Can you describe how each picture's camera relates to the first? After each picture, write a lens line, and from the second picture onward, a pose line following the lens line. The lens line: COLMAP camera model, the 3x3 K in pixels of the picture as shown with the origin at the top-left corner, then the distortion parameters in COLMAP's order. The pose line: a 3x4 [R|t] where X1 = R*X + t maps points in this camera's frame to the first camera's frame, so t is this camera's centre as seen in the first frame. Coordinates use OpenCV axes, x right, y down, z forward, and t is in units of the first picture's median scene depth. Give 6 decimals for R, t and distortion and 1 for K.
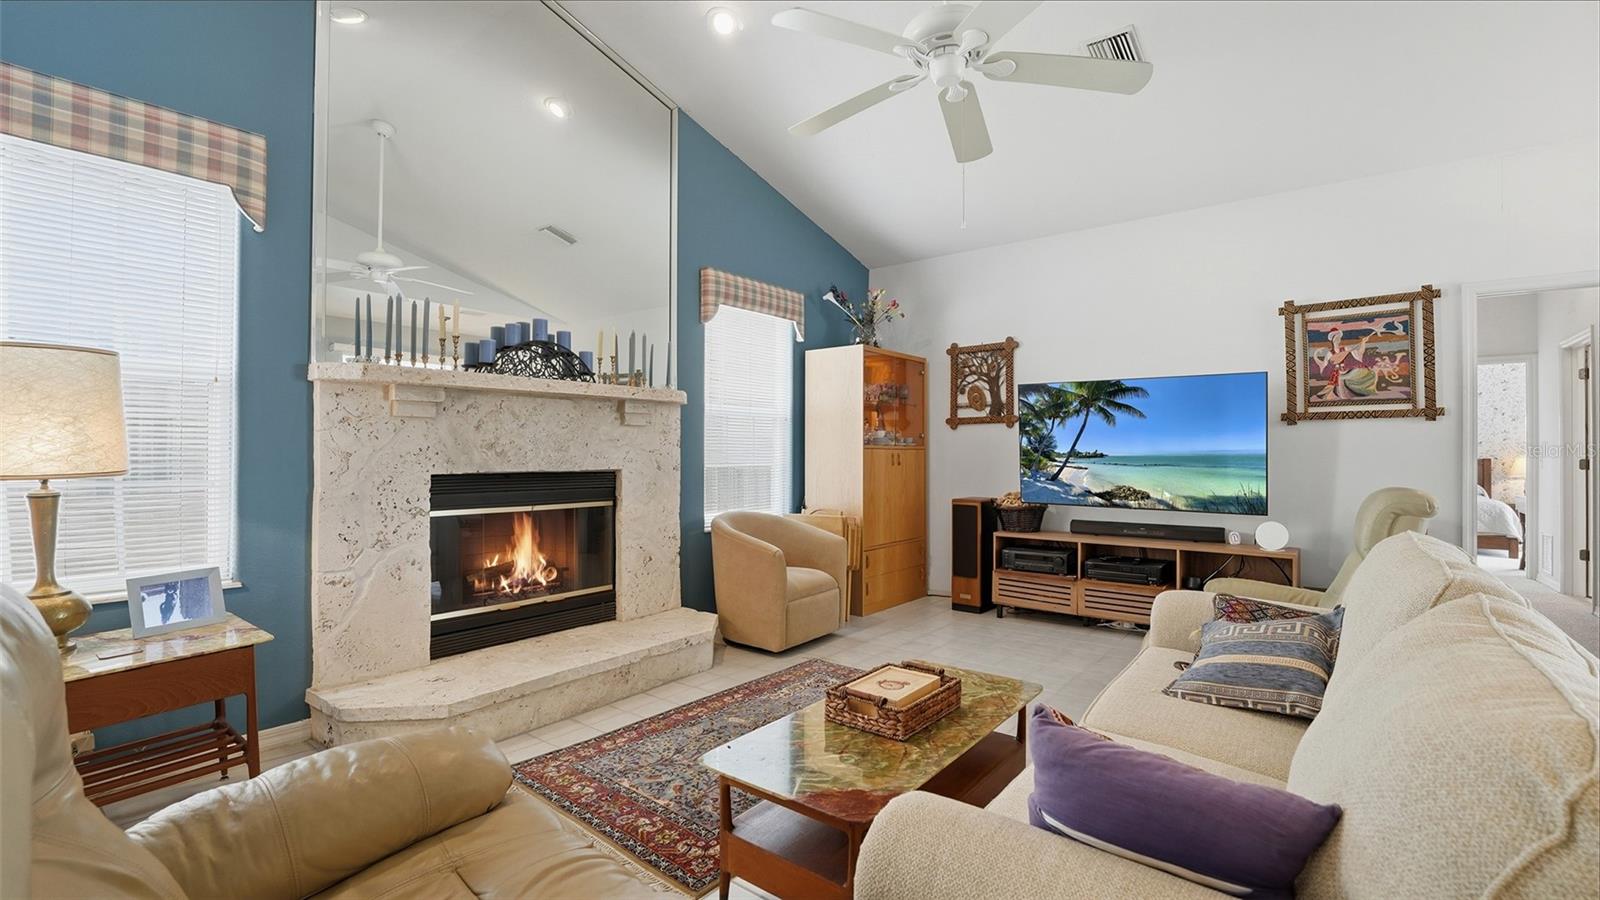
lens RADIAL K [[685.9, 0, 800.0], [0, 685.9, 450.0], [0, 0, 1]] dist [-0.000629, 0.000196]
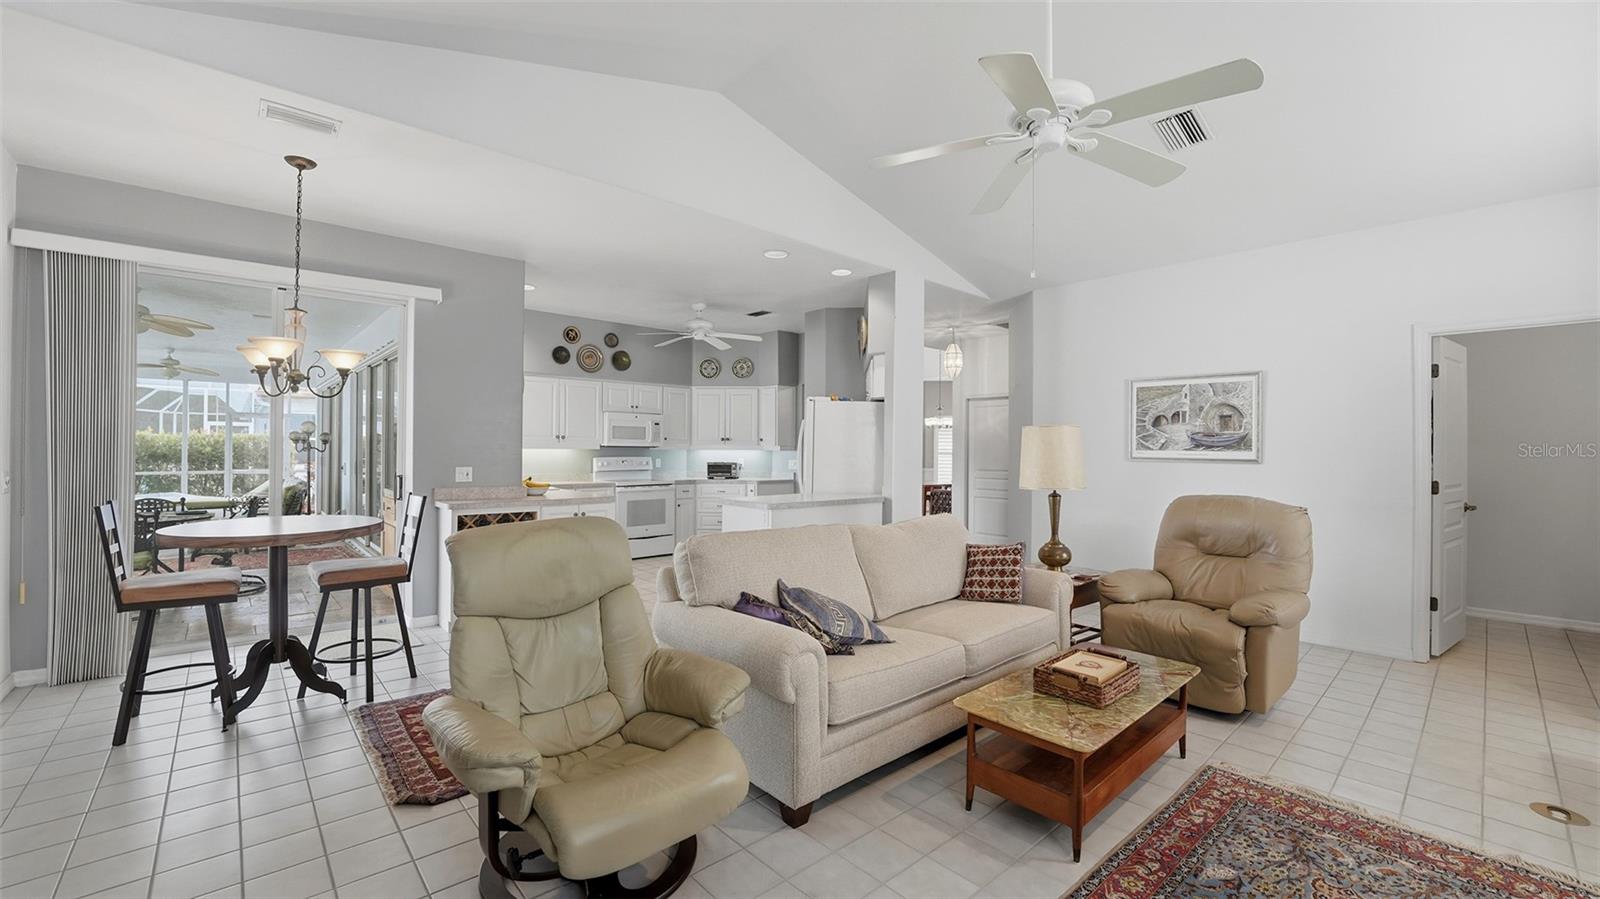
lens RADIAL K [[653.5, 0, 800.0], [0, 653.5, 449.5], [0, 0, 1]] dist [-0.017987, 0.000252]
pose [[-0.987700, -0.008102, 0.156153, 0.299451], [-0.008707, 0.999957, -0.003187, -0.040141], [-0.156120, -0.004507, -0.987728, 1.415691]]
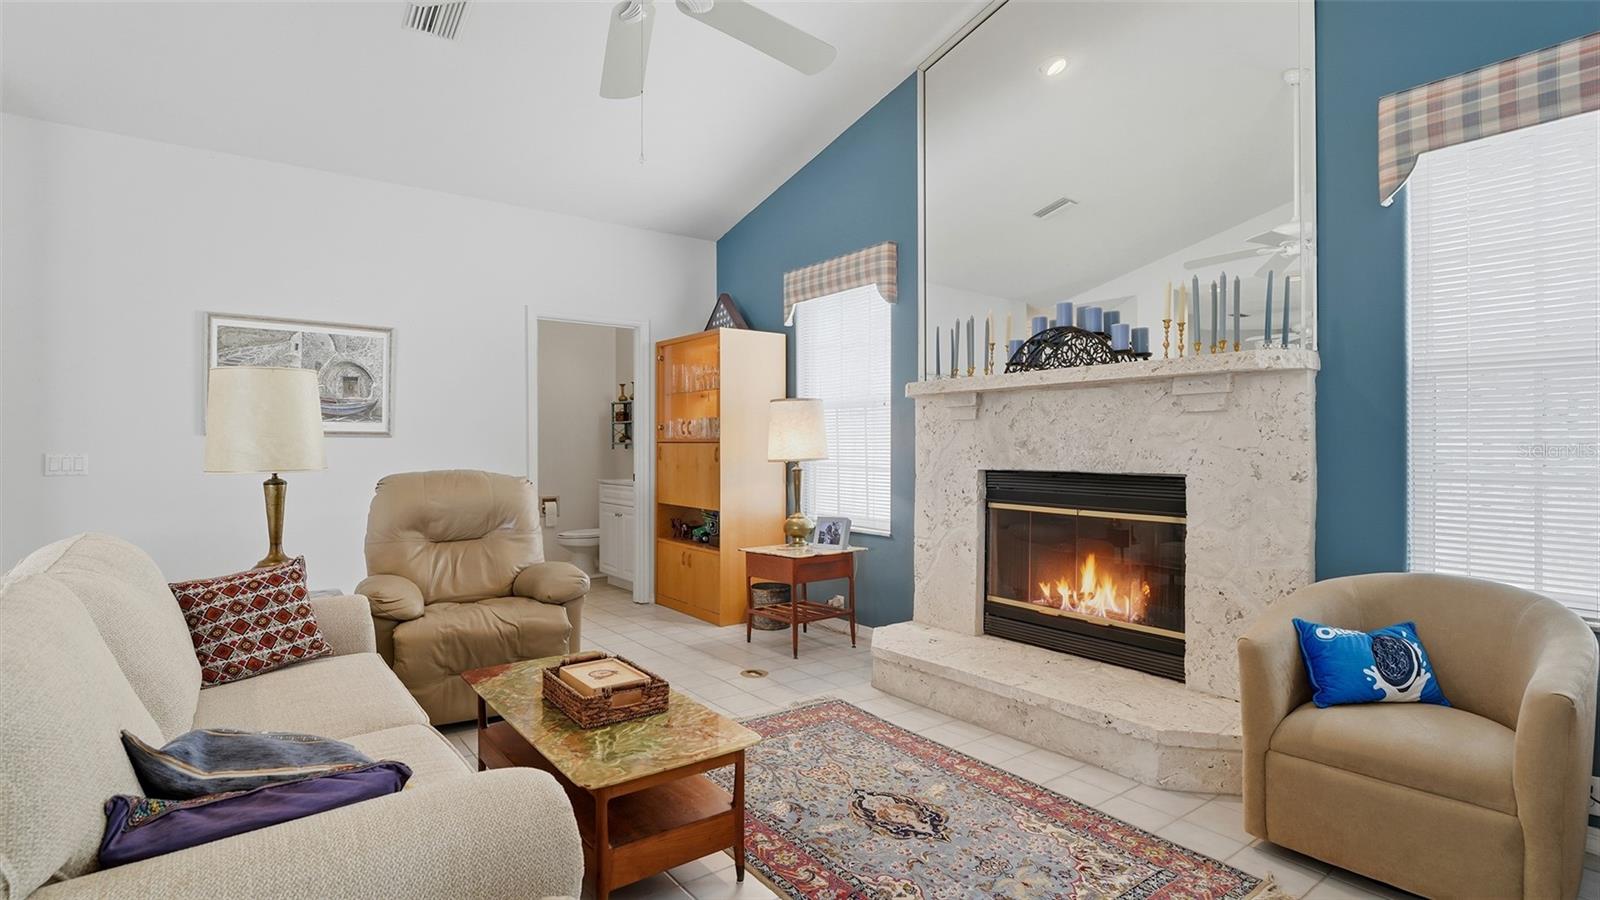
lens RADIAL K [[776.8, 0, 800.0], [0, 776.8, 450.0], [0, 0, 1]] dist [-0.003394, -0.000876]
pose [[-0.237523, 0.004441, -0.971372, 0.735082], [0.003408, 0.999987, 0.003738, -0.002341], [0.971376, -0.002423, -0.237535, 0.955780]]
